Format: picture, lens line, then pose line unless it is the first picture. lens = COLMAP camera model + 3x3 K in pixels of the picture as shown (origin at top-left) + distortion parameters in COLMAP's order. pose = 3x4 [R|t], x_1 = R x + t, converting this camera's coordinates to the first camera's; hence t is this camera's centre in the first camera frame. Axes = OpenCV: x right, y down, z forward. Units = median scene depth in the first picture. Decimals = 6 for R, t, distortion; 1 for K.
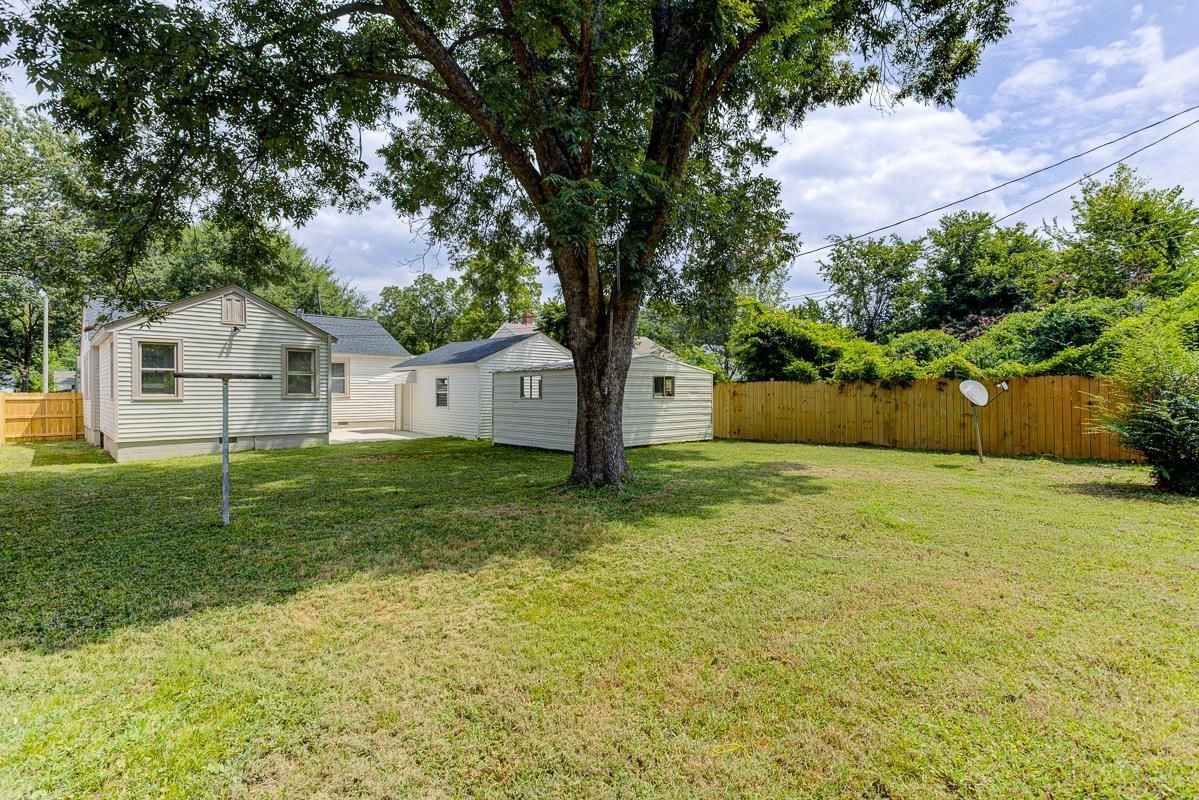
lens RADIAL K [[576.8, 0, 596.4], [0, 576.8, 396.0], [0, 0, 1]] dist [0.033461, -0.000461]
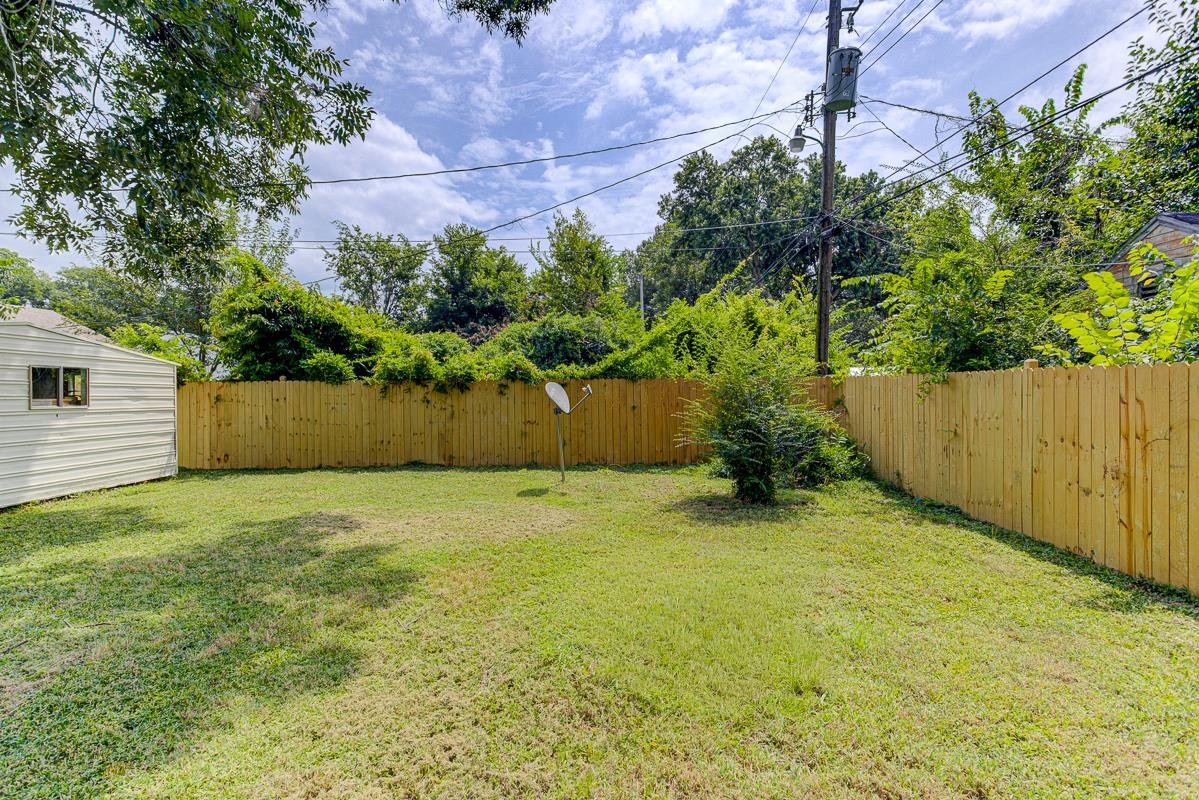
lens RADIAL K [[576.8, 0, 577.9], [0, 576.8, 390.3], [0, 0, 1]] dist [0.033461, -0.000461]
pose [[0.700792, 0.004095, 0.713354, 0.057092], [0.006026, 0.999914, -0.011660, -0.003848], [-0.713340, 0.012470, 0.700707, 0.266405]]
